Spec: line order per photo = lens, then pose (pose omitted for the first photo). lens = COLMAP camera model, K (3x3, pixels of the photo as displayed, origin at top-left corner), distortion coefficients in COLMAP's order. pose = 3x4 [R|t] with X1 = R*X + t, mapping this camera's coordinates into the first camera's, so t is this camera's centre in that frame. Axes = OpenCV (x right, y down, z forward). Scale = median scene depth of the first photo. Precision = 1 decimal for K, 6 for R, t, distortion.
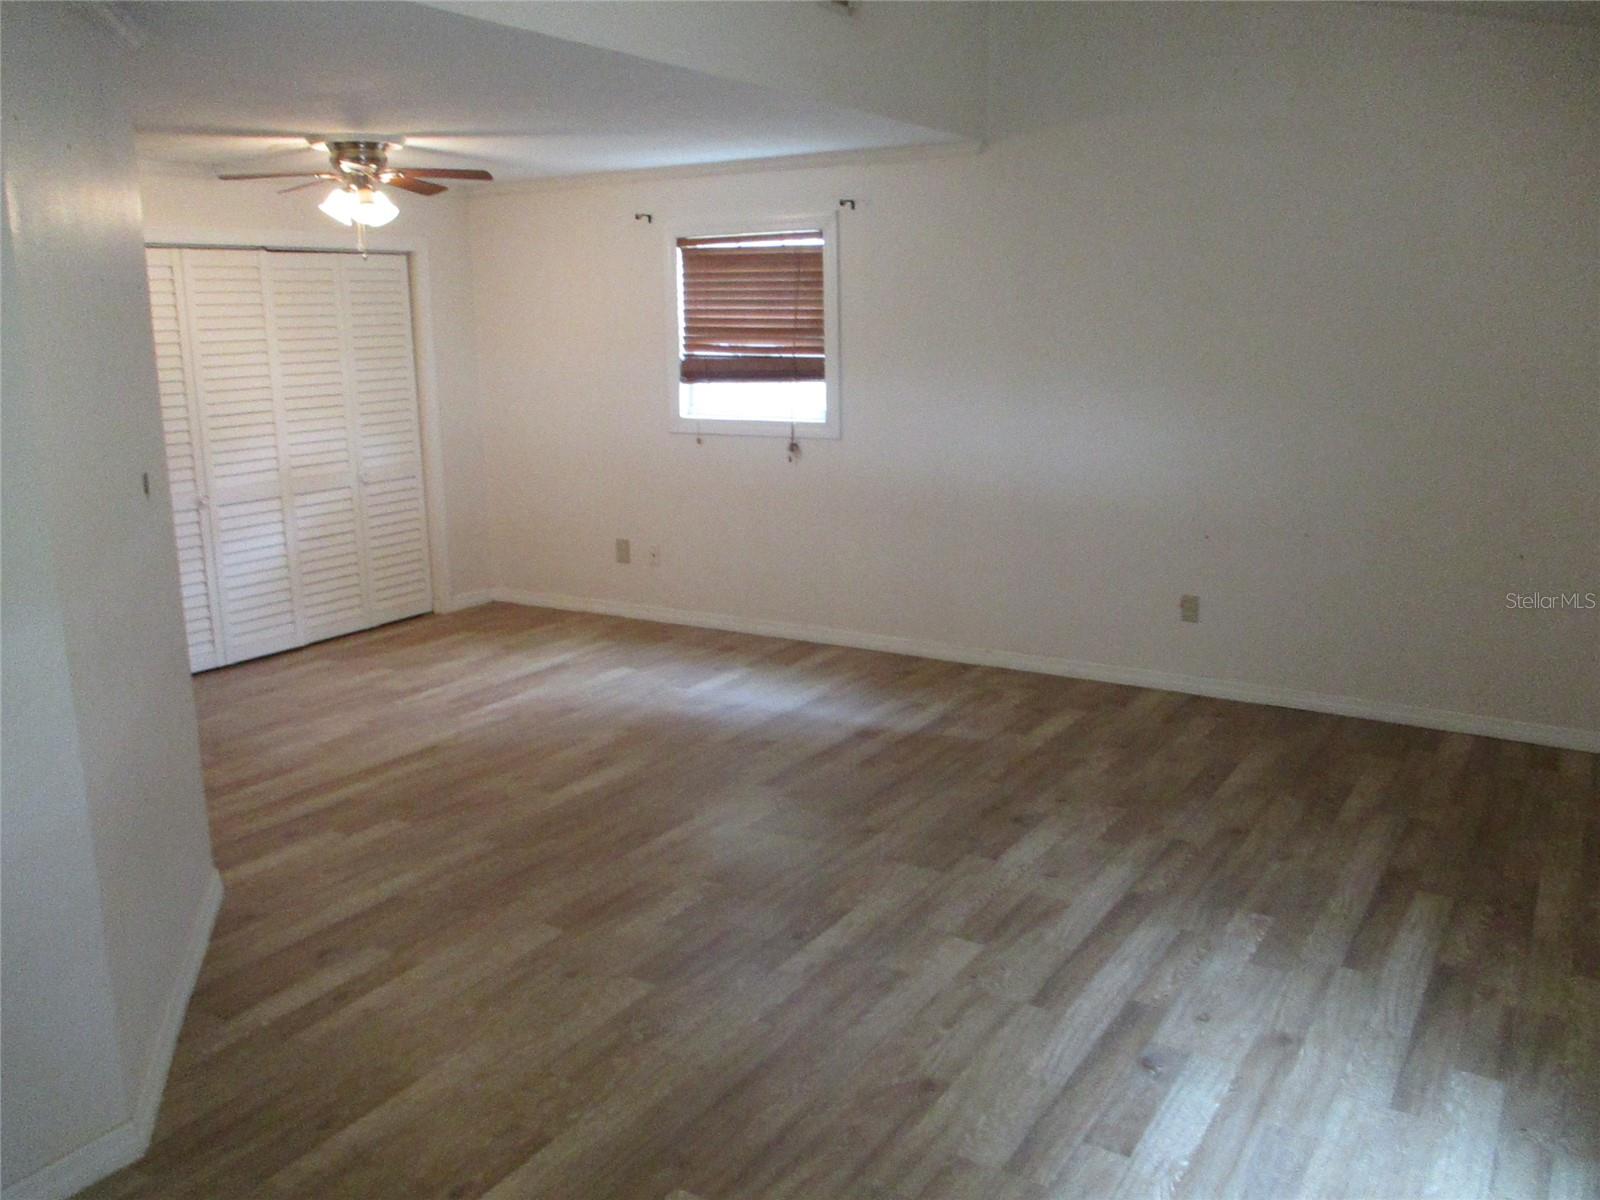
lens RADIAL K [[1375.4, 0, 800.2], [0, 1375.4, 598.1], [0, 0, 1]] dist [0.021331, -0.006837]
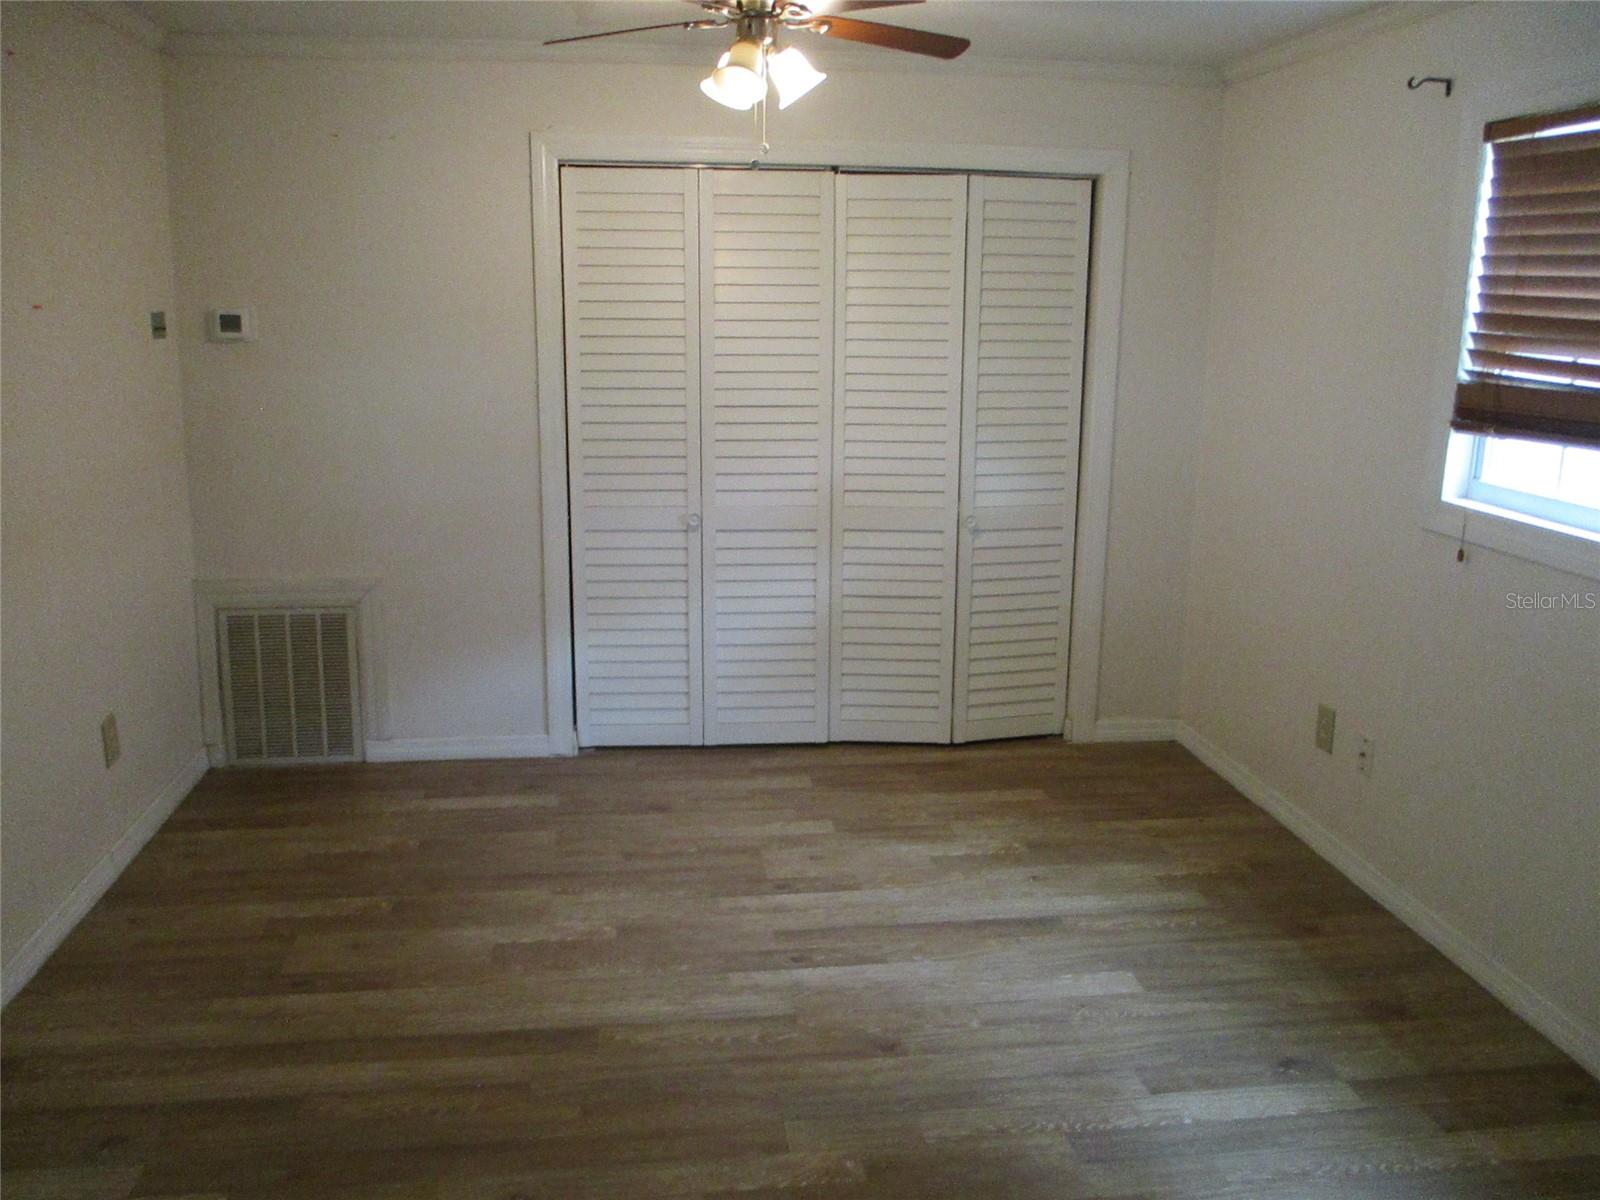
lens RADIAL K [[1375.4, 0, 802.0], [0, 1375.4, 572.3], [0, 0, 1]] dist [0.021331, -0.006837]
pose [[0.650682, 0.186036, -0.736209, 0.133727], [-0.188308, 0.978772, 0.080899, -0.108481], [0.735631, 0.085994, 0.671902, 0.537391]]
